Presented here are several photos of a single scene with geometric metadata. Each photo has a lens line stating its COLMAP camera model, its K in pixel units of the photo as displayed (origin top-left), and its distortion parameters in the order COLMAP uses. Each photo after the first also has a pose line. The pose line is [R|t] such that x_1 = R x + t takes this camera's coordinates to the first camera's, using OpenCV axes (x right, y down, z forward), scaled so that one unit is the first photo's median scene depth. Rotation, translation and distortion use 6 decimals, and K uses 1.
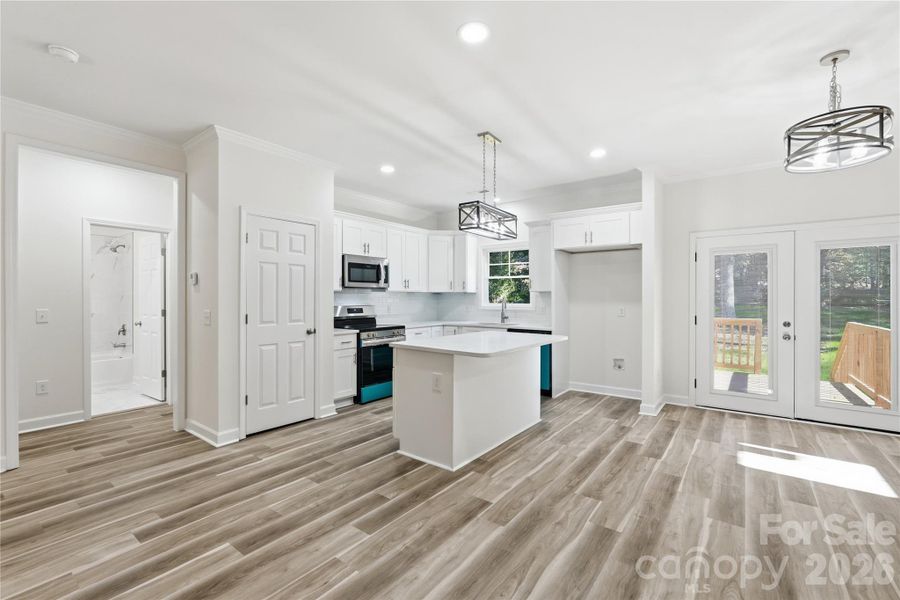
lens RADIAL K [[394.8, 0, 451.3], [0, 394.8, 298.1], [0, 0, 1]] dist [-0.015997, 0.006161]
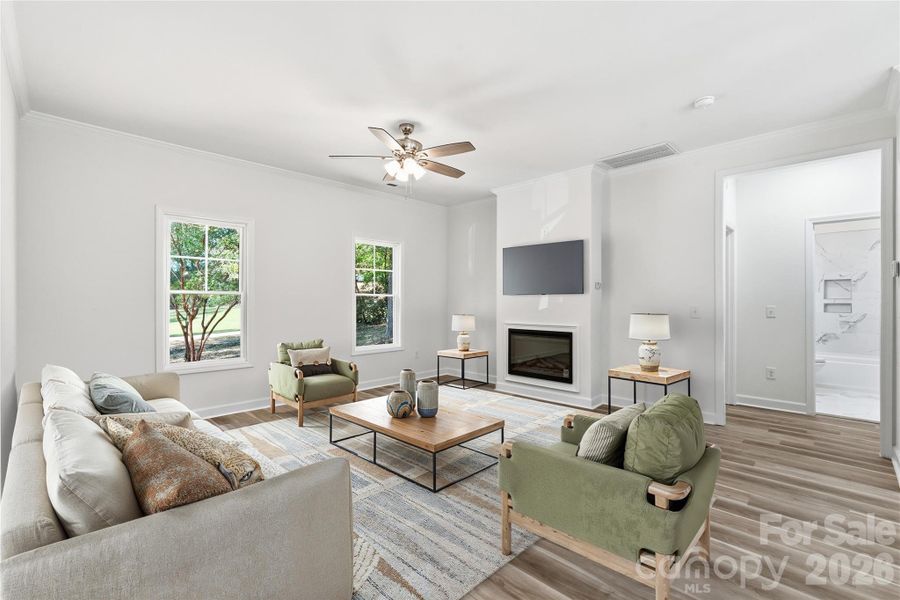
lens RADIAL K [[394.8, 0, 448.4], [0, 394.8, 298.8], [0, 0, 1]] dist [-0.015997, 0.006161]
pose [[-0.134996, -0.005030, -0.990833, 0.233595], [-0.003102, 0.999984, -0.004654, 0.016178], [0.990841, 0.002446, -0.135009, 0.210568]]
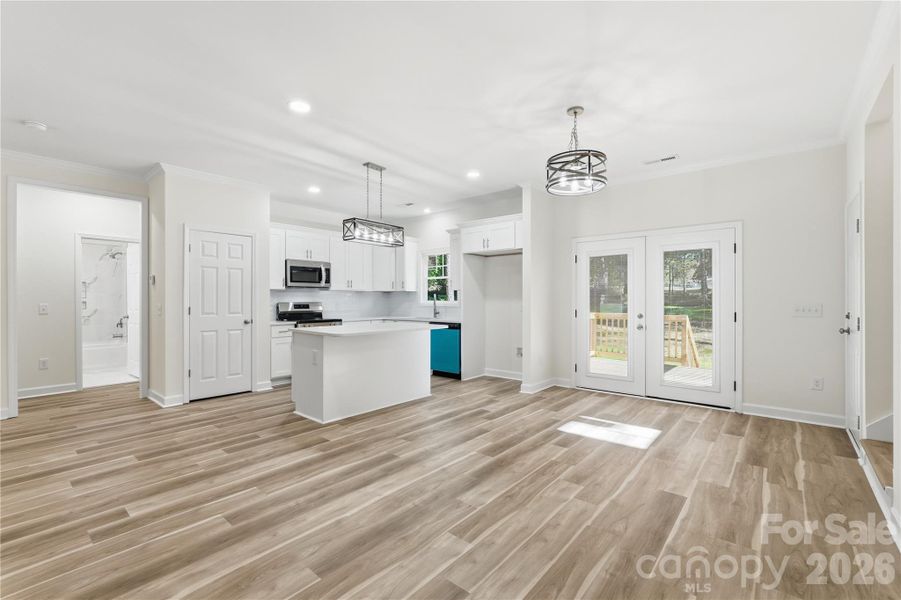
lens RADIAL K [[395.2, 0, 453.1], [0, 395.2, 300.2], [0, 0, 1]] dist [-0.015997, 0.006161]
pose [[0.998353, -0.001897, -0.057333, 0.395615], [0.001954, 0.999998, 0.000934, 0.017967], [0.057331, -0.001044, 0.998355, -0.227230]]
